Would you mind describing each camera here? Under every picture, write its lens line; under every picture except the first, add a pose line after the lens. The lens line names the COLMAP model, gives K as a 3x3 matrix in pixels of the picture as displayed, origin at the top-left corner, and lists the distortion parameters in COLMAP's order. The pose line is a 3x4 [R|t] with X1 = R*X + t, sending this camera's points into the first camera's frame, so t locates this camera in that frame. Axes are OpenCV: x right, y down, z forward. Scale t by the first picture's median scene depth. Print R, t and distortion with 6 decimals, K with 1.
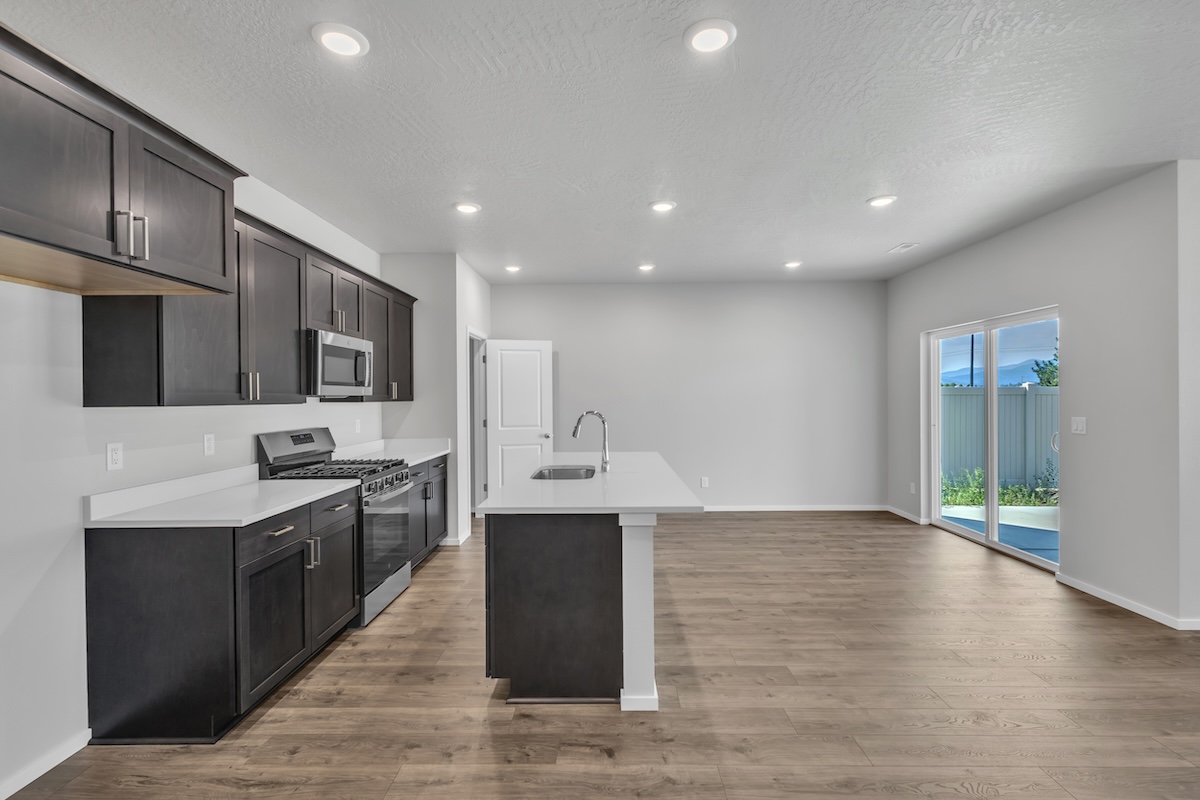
lens RADIAL K [[555.5, 0, 597.5], [0, 555.5, 397.9], [0, 0, 1]] dist [0.013752, -0.004341]
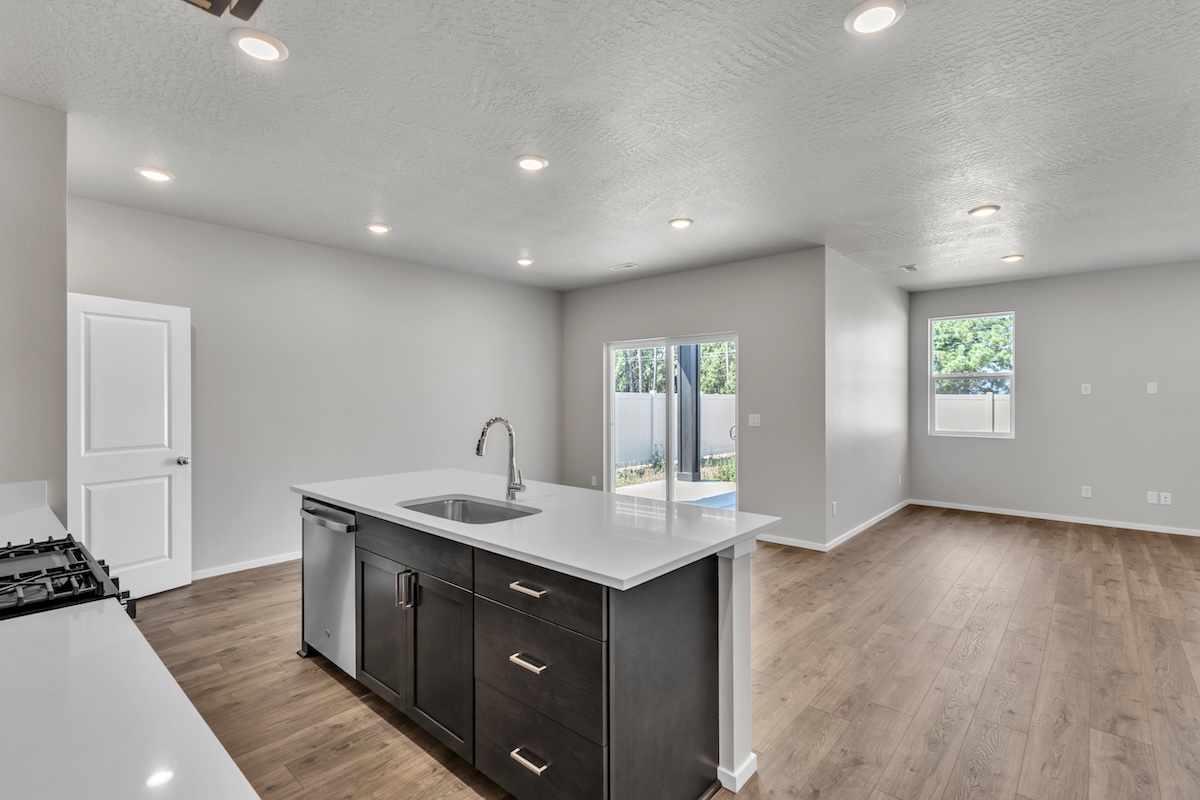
lens RADIAL K [[555.5, 0, 605.5], [0, 555.5, 400.3], [0, 0, 1]] dist [0.013752, -0.004341]
pose [[0.644962, 0.003108, 0.764208, -0.457742], [-0.002161, 0.999995, -0.002243, 0.002379], [-0.764212, -0.000205, 0.644966, 0.418481]]
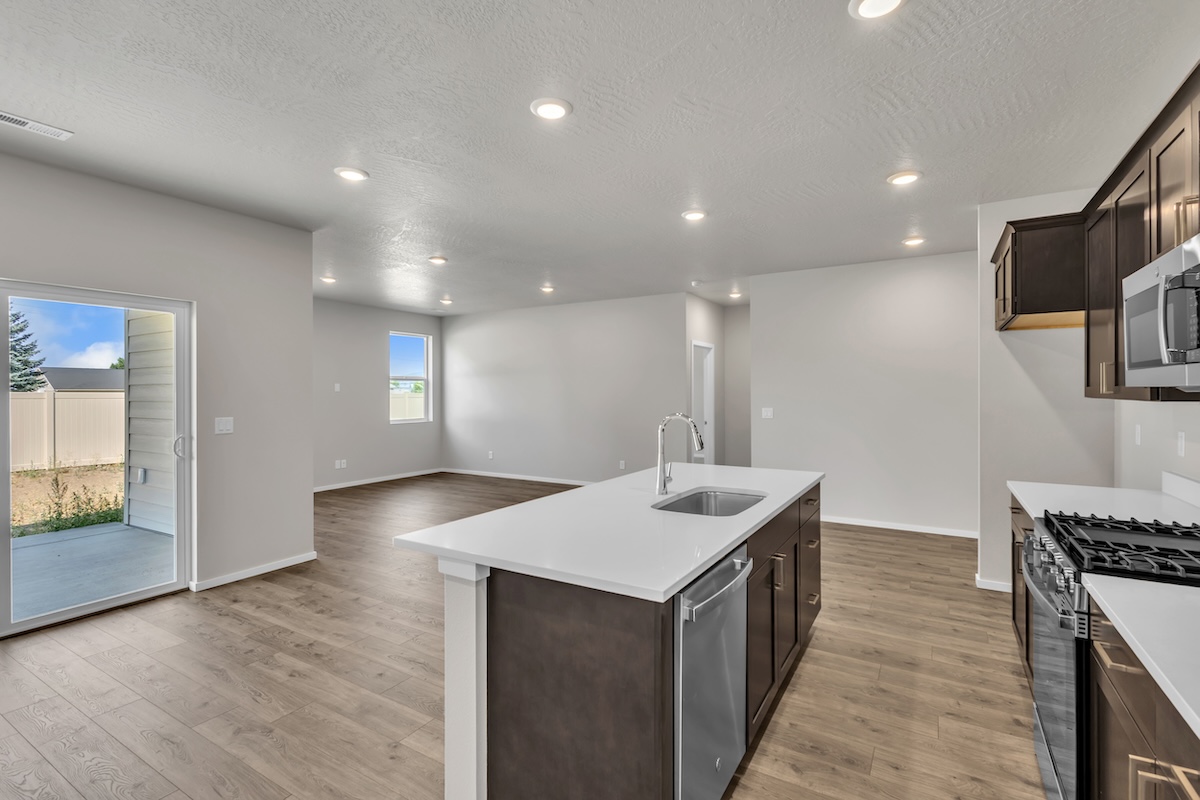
lens RADIAL K [[555.5, 0, 599.5], [0, 555.5, 390.7], [0, 0, 1]] dist [0.013752, -0.004341]
pose [[-0.866248, 0.012000, 0.499470, -0.281503], [0.011542, 0.999925, -0.004007, -0.005064], [-0.499481, 0.002294, -0.866322, 1.643799]]
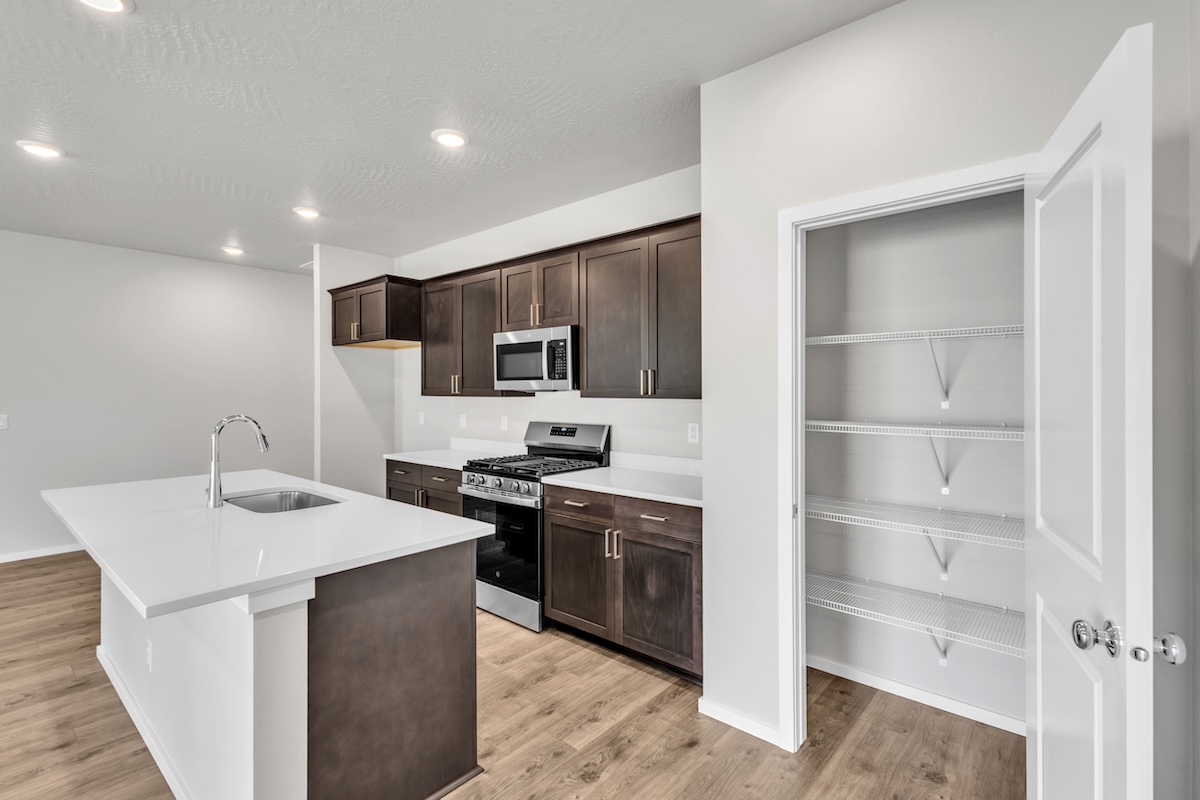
lens RADIAL K [[555.5, 0, 589.4], [0, 555.5, 385.8], [0, 0, 1]] dist [0.013752, -0.004341]
pose [[-0.651131, -0.005054, -0.758949, 0.225258], [-0.001163, 0.999983, -0.005662, -0.006391], [0.758965, -0.002804, -0.651126, 1.728172]]
